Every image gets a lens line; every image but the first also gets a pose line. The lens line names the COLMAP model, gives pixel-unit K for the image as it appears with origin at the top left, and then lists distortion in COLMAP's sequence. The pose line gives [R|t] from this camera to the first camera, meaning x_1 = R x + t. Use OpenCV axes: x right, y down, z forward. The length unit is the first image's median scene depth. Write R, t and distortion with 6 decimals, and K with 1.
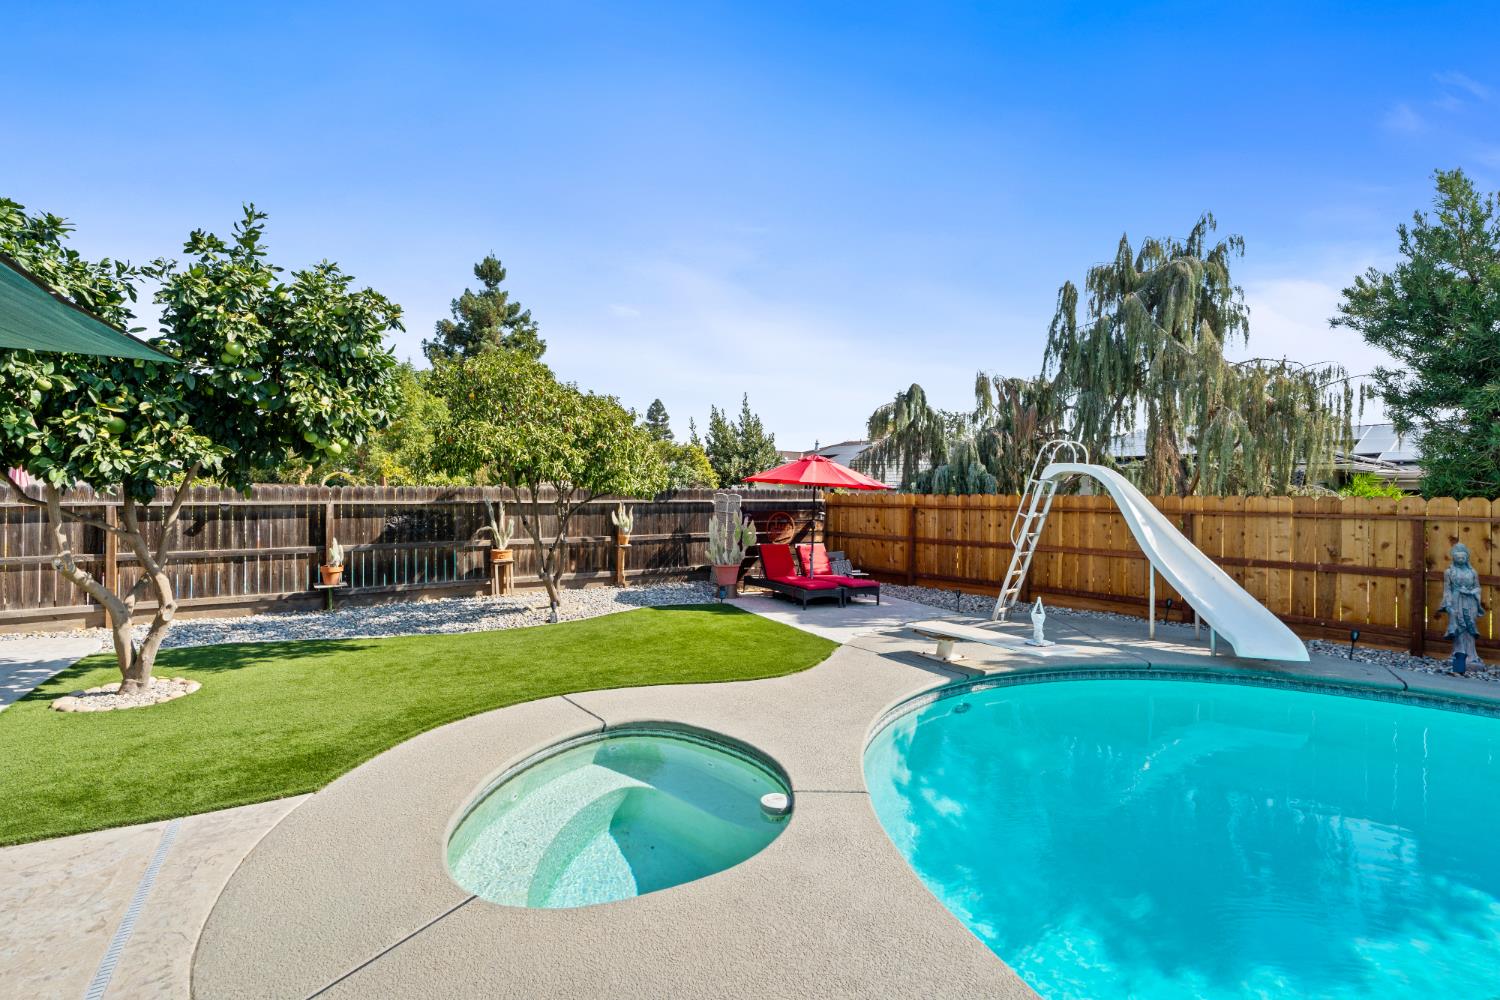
lens RADIAL K [[687.0, 0, 754.0], [0, 687.0, 496.6], [0, 0, 1]] dist [-0.001067, -0.000016]
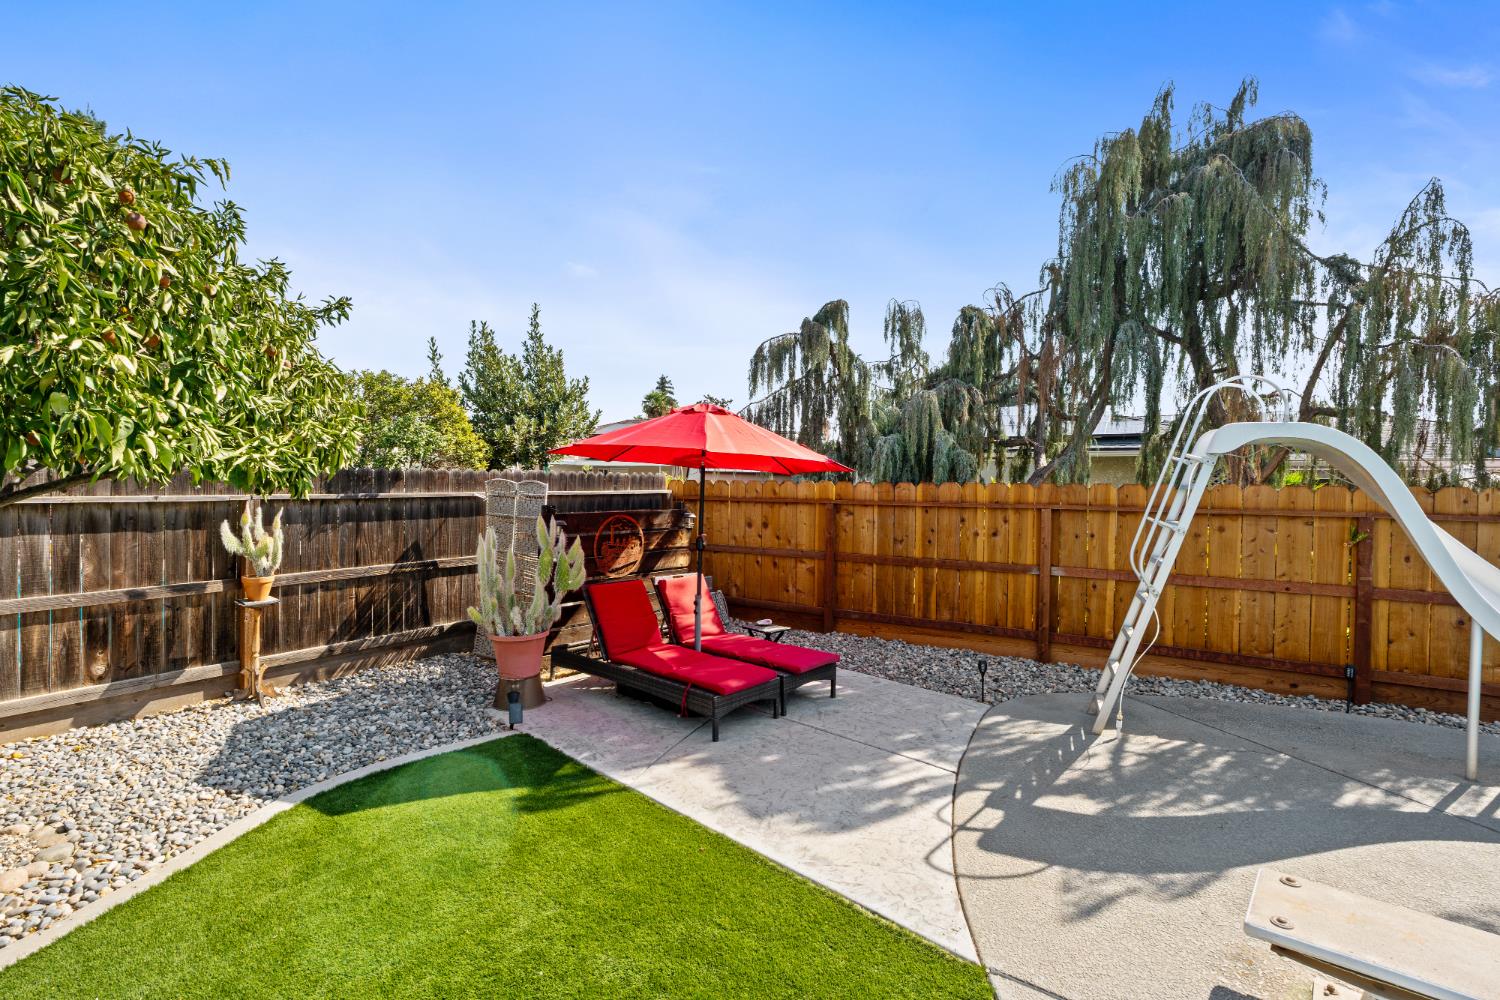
lens RADIAL K [[687.0, 0, 754.0], [0, 687.0, 496.6], [0, 0, 1]] dist [-0.001067, -0.000016]
pose [[0.939519, -0.003766, 0.342477, -0.045100], [-0.002248, 0.999850, 0.017162, -0.000845], [-0.342490, -0.016894, 0.939369, 0.472446]]
